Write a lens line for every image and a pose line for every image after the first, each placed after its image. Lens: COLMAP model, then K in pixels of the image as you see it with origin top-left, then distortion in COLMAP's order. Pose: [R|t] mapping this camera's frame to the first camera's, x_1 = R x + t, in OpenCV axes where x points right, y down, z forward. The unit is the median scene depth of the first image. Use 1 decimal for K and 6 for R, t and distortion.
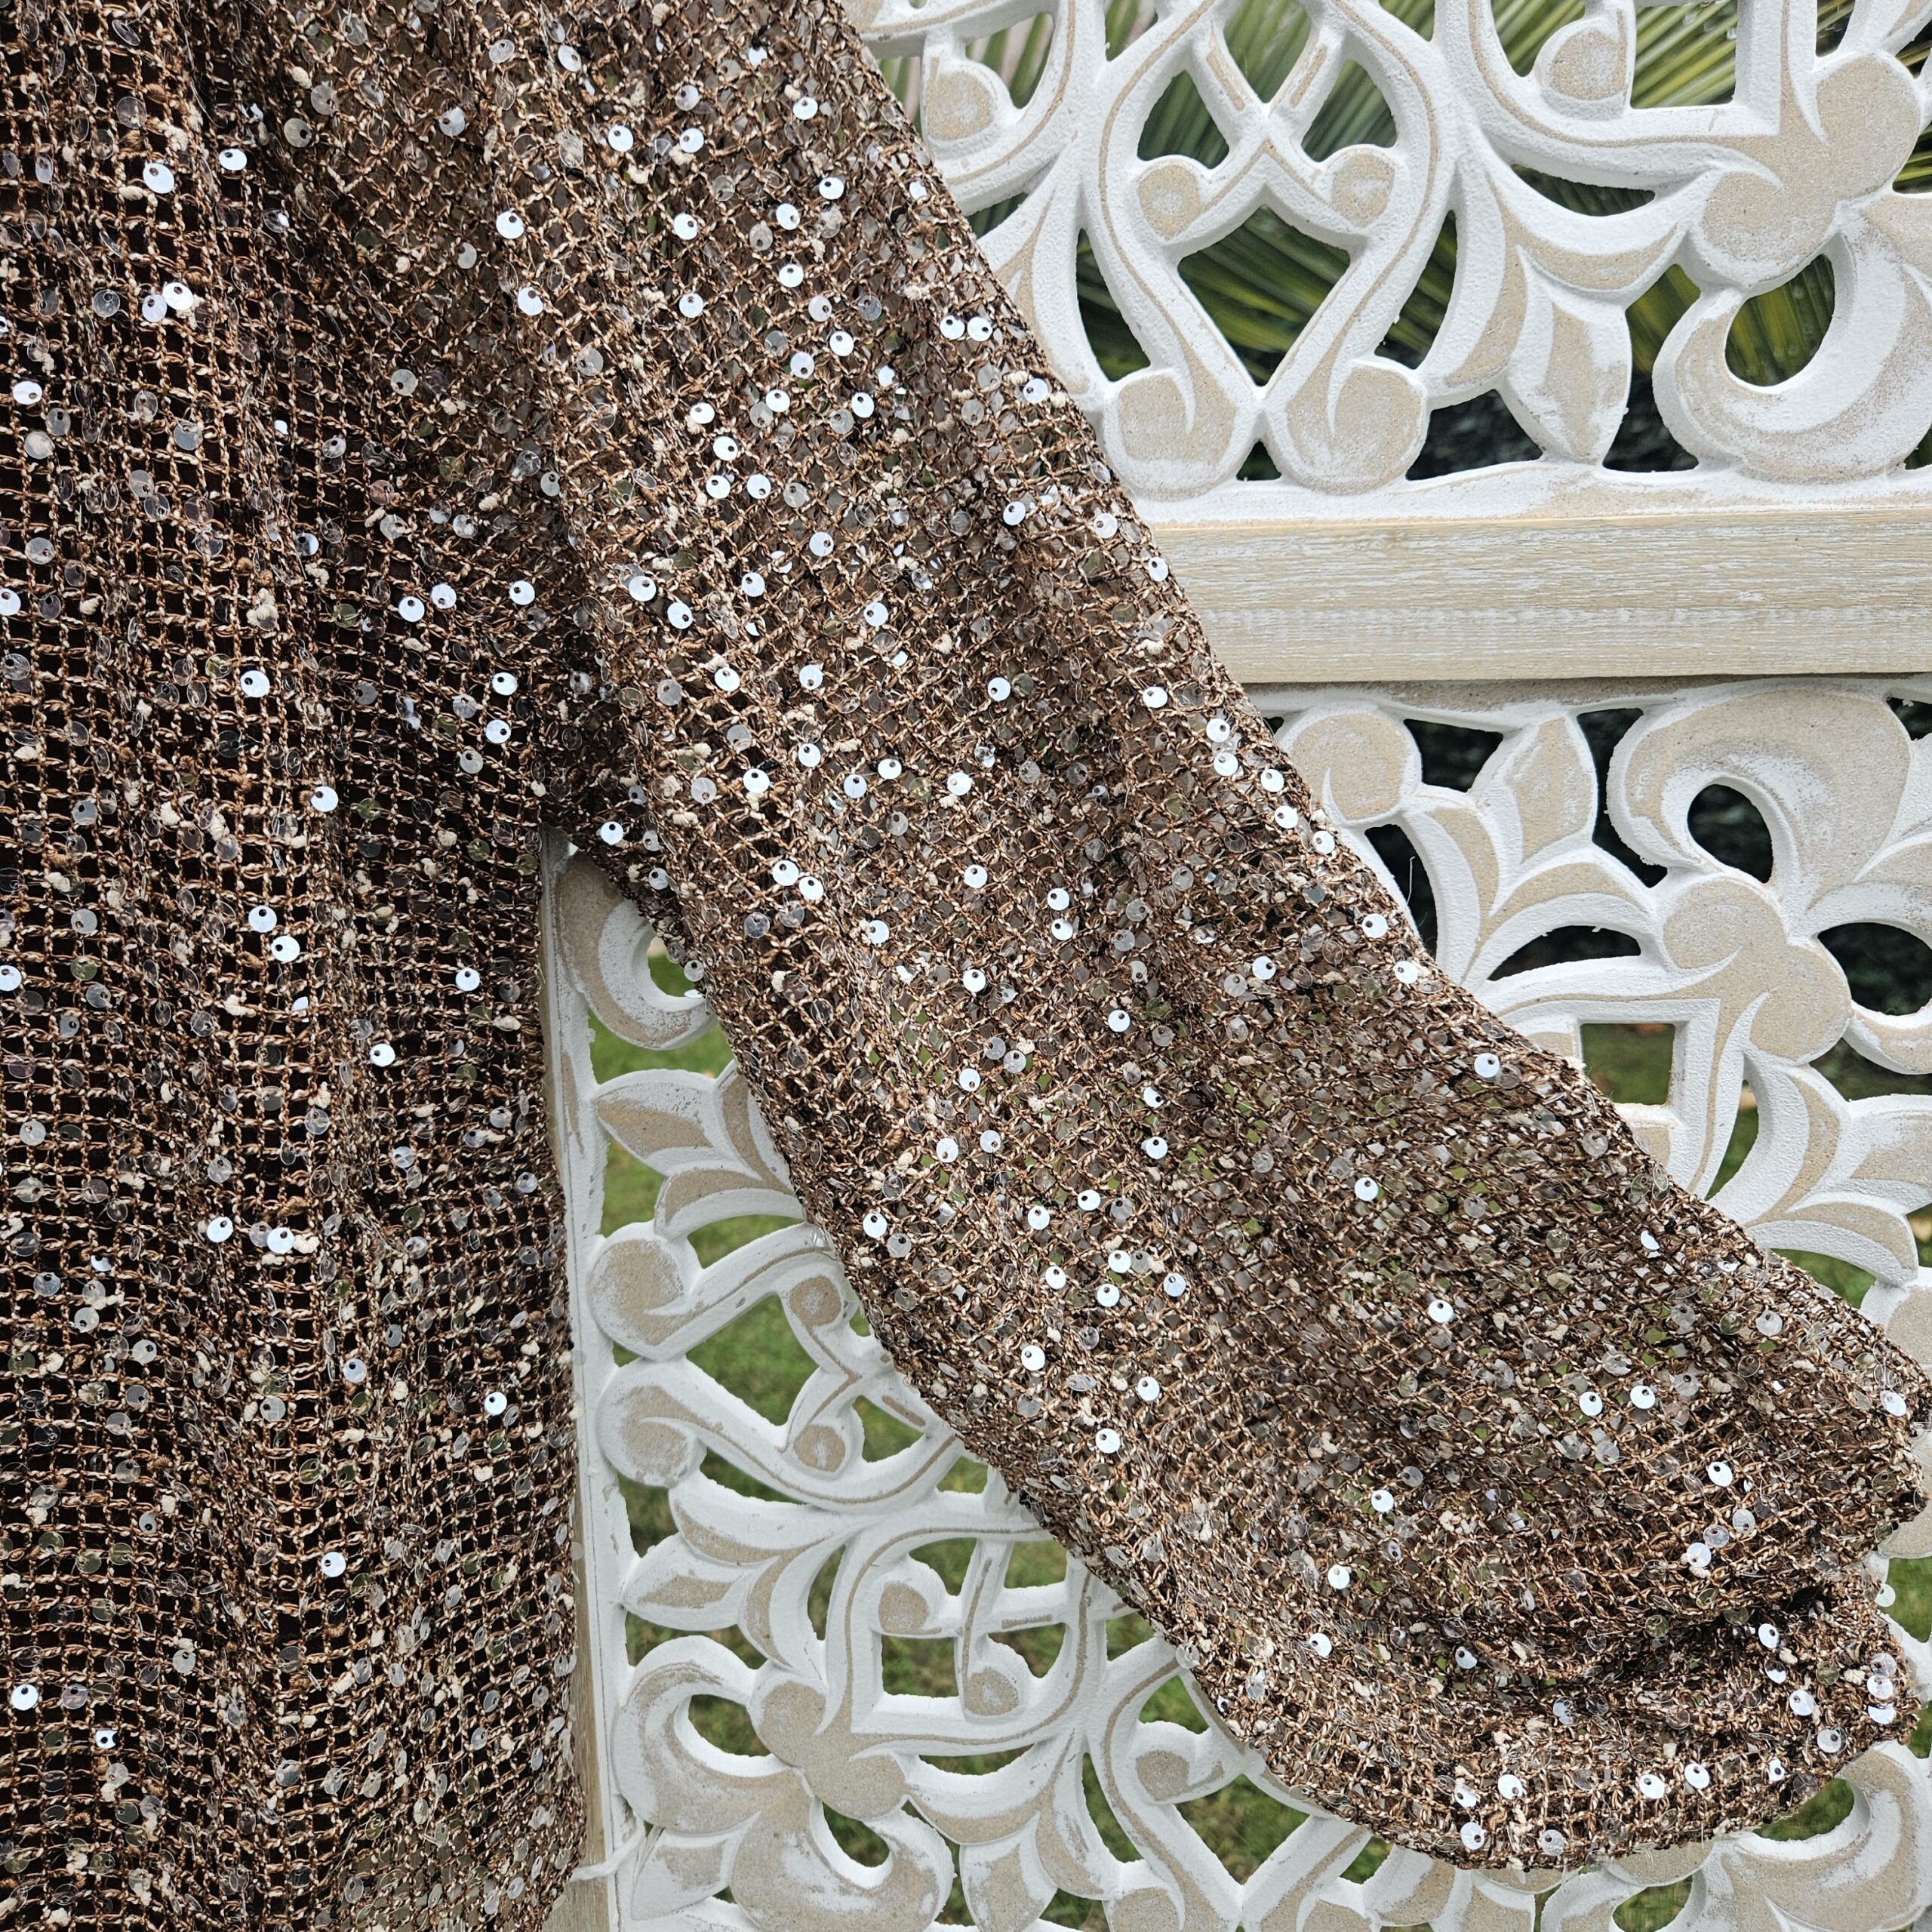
lens RADIAL K [[1676.9, 0, 966.0], [0, 1676.9, 966.0], [0, 0, 1]] dist [0.017551, -0.001326]
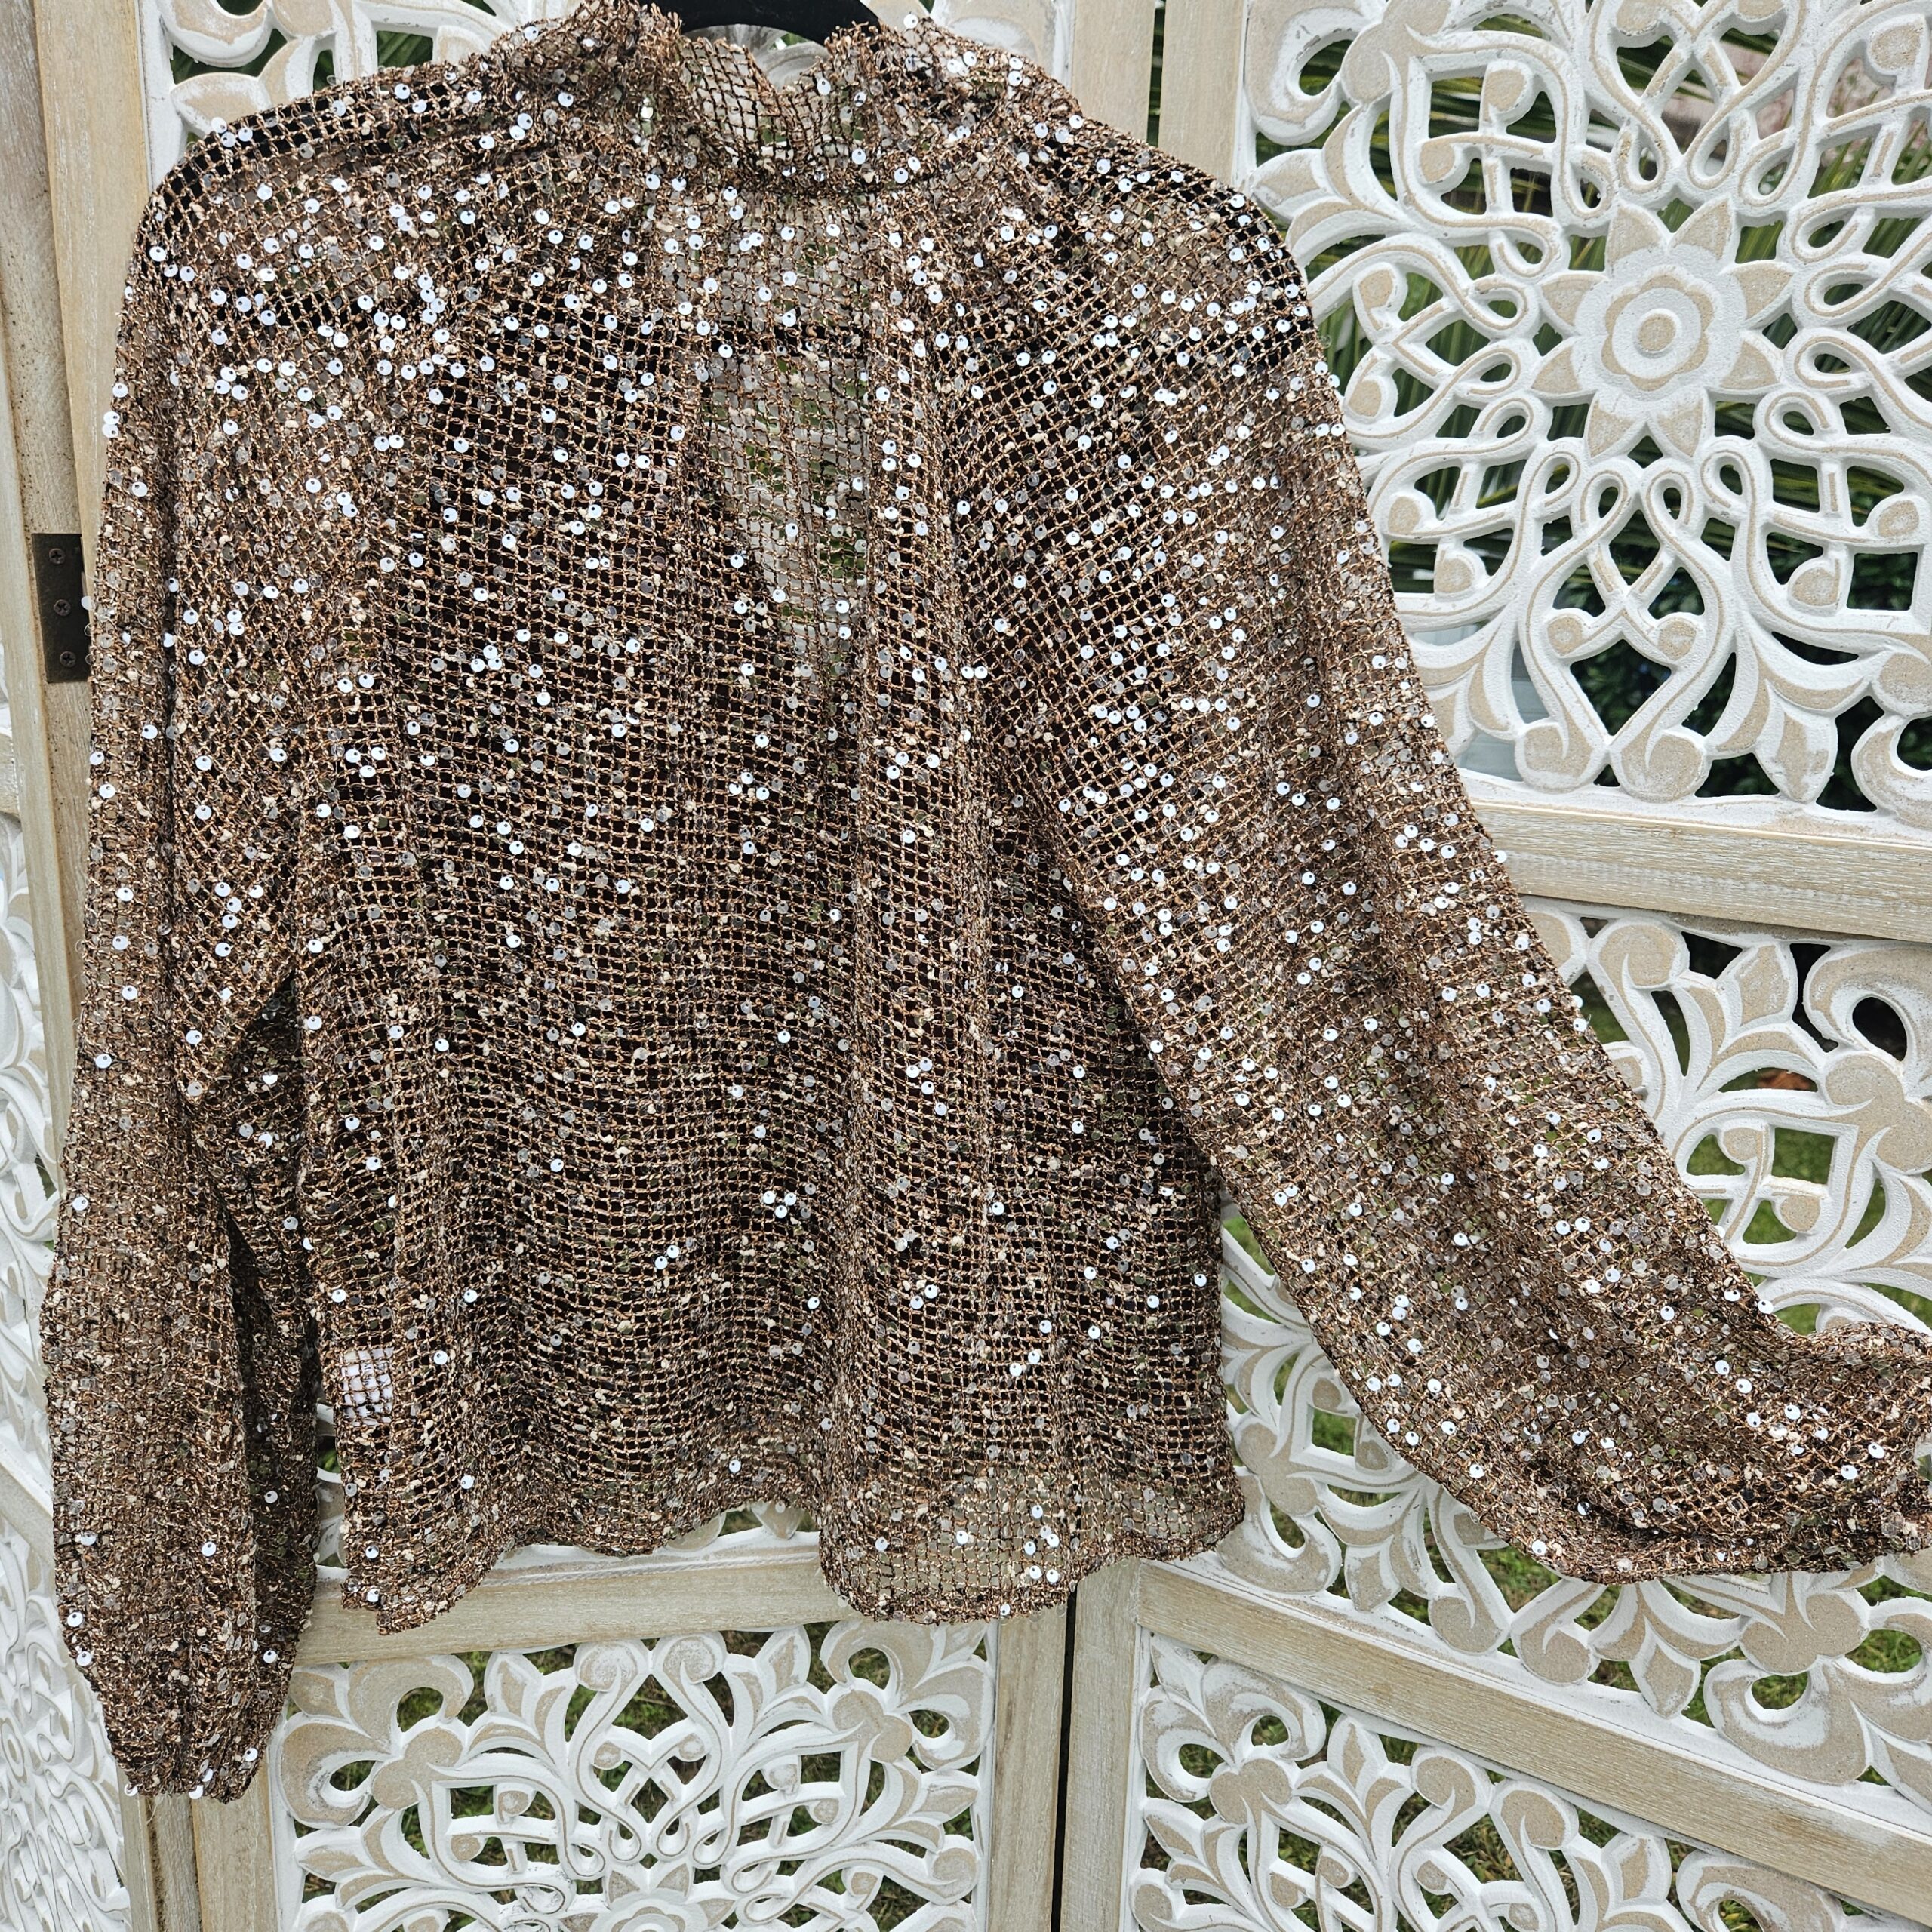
lens RADIAL K [[1676.9, 0, 966.0], [0, 1676.9, 966.0], [0, 0, 1]] dist [0.017551, -0.001326]
pose [[0.913225, 0.140686, -0.382397, 0.274046], [-0.133489, 0.990008, 0.045435, -0.099504], [0.384969, 0.009553, 0.922880, -0.912588]]
